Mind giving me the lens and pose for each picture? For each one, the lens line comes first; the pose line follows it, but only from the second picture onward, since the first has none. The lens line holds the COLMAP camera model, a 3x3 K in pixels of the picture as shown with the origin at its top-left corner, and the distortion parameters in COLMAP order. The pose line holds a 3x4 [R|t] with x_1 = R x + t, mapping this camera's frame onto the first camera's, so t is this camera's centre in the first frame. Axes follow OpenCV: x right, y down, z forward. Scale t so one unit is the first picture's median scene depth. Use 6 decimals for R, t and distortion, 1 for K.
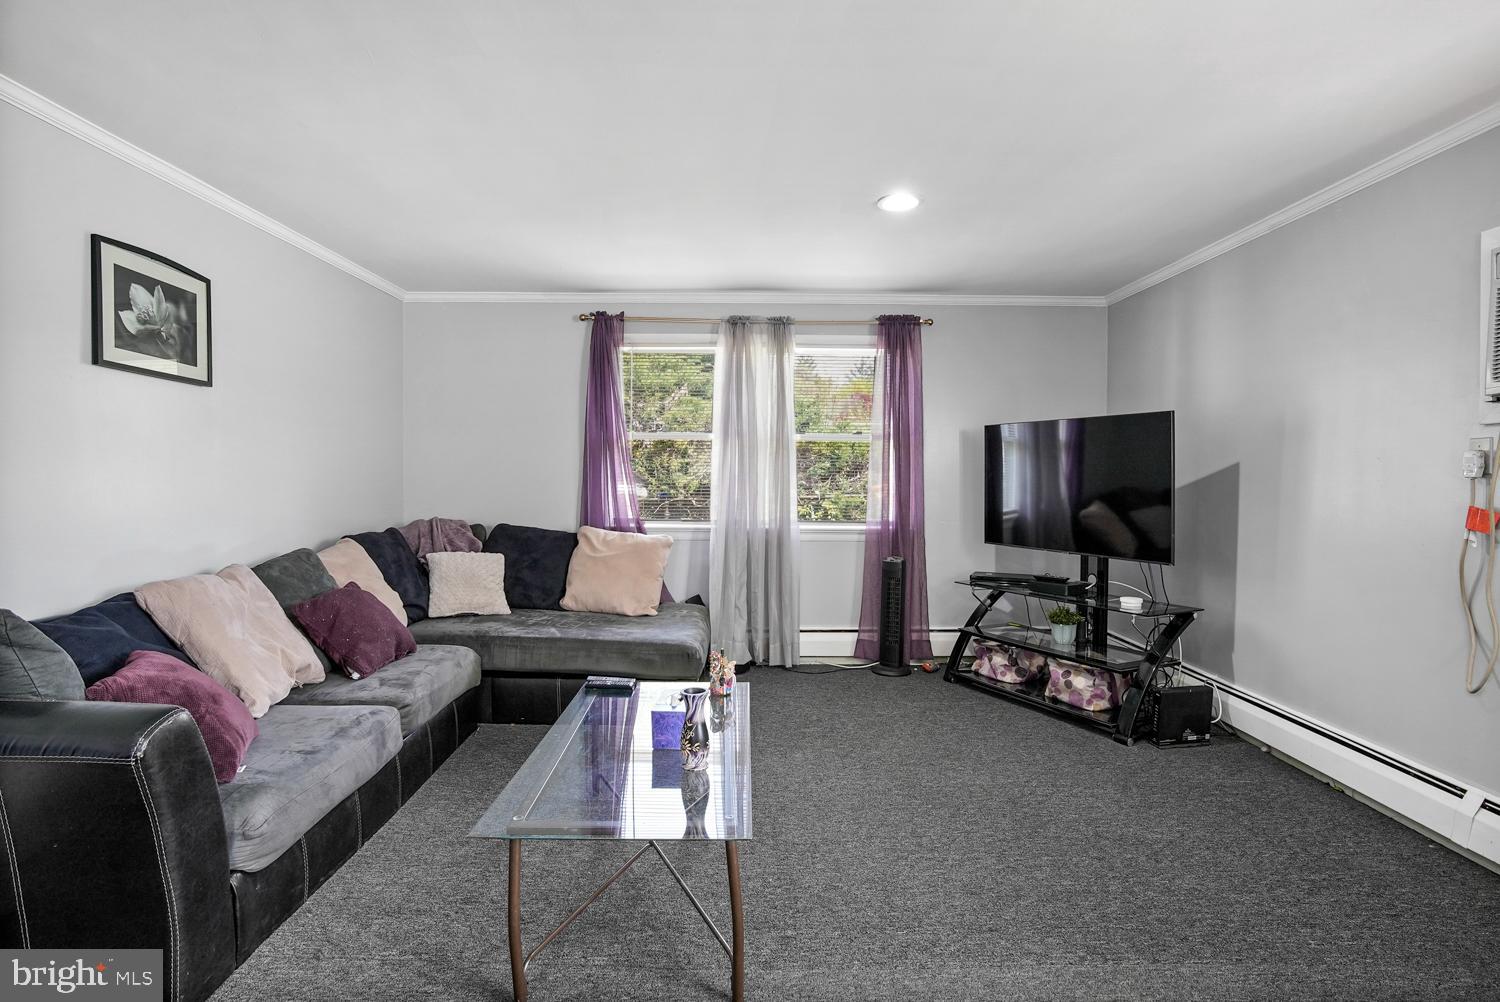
lens RADIAL K [[754.0, 0, 747.8], [0, 754.0, 495.3], [0, 0, 1]] dist [-0.038802, -0.000014]
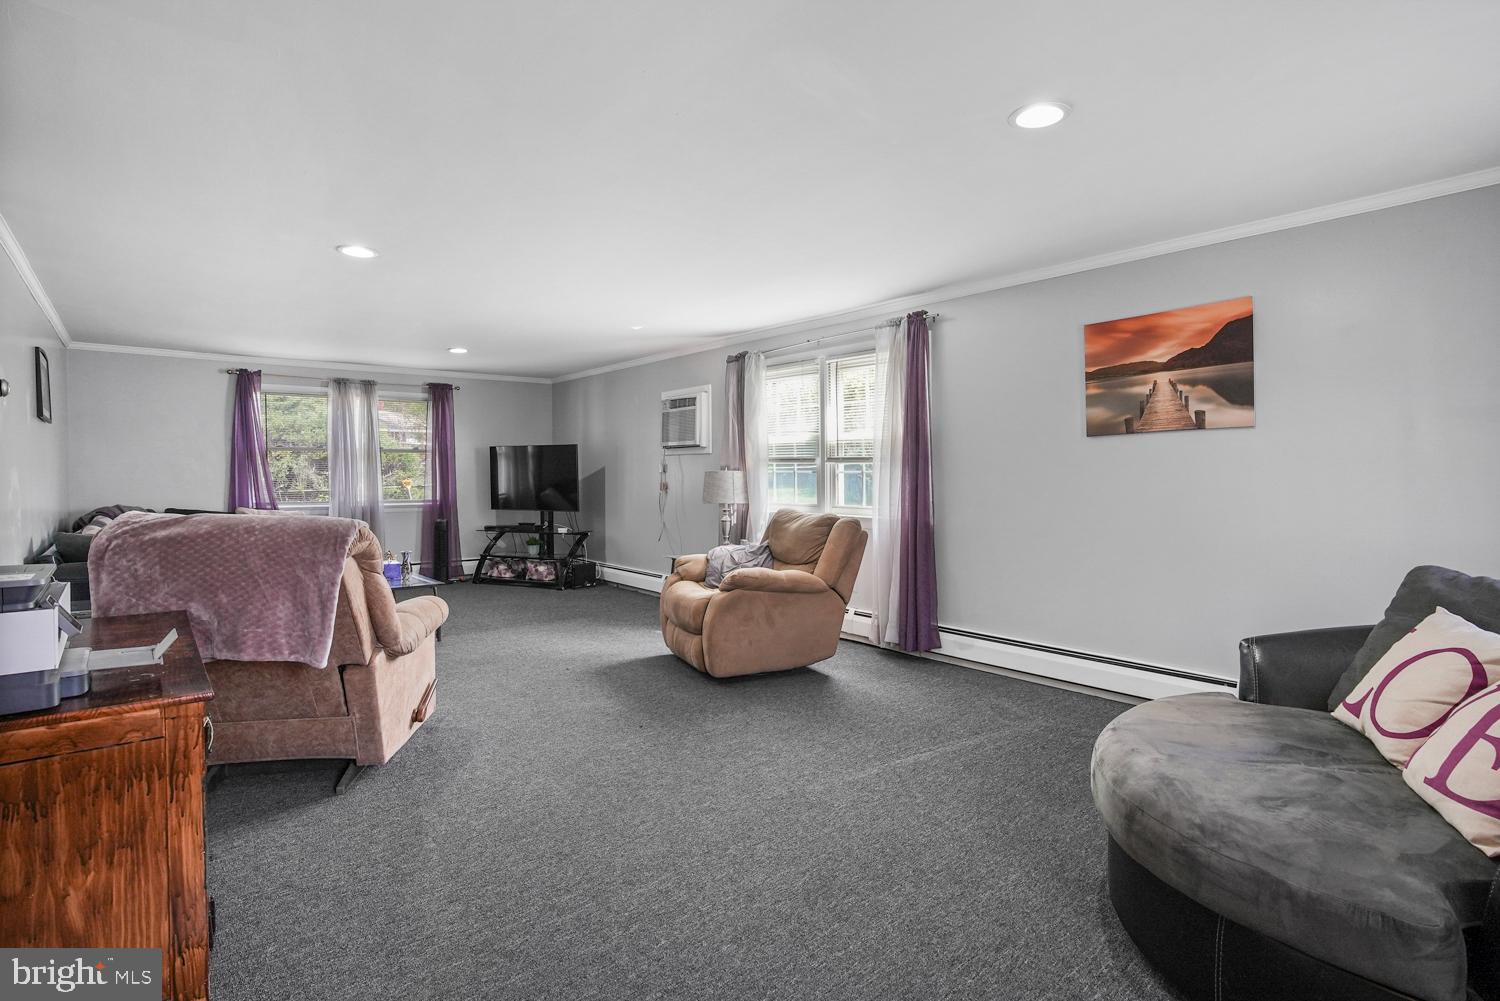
lens RADIAL K [[754.0, 0, 747.8], [0, 754.0, 494.8], [0, 0, 1]] dist [-0.038802, -0.000014]
pose [[0.775458, -0.024287, 0.630932, -0.404626], [0.023721, 0.999675, 0.009326, 0.027696], [-0.630954, 0.007735, 0.775782, -0.938436]]
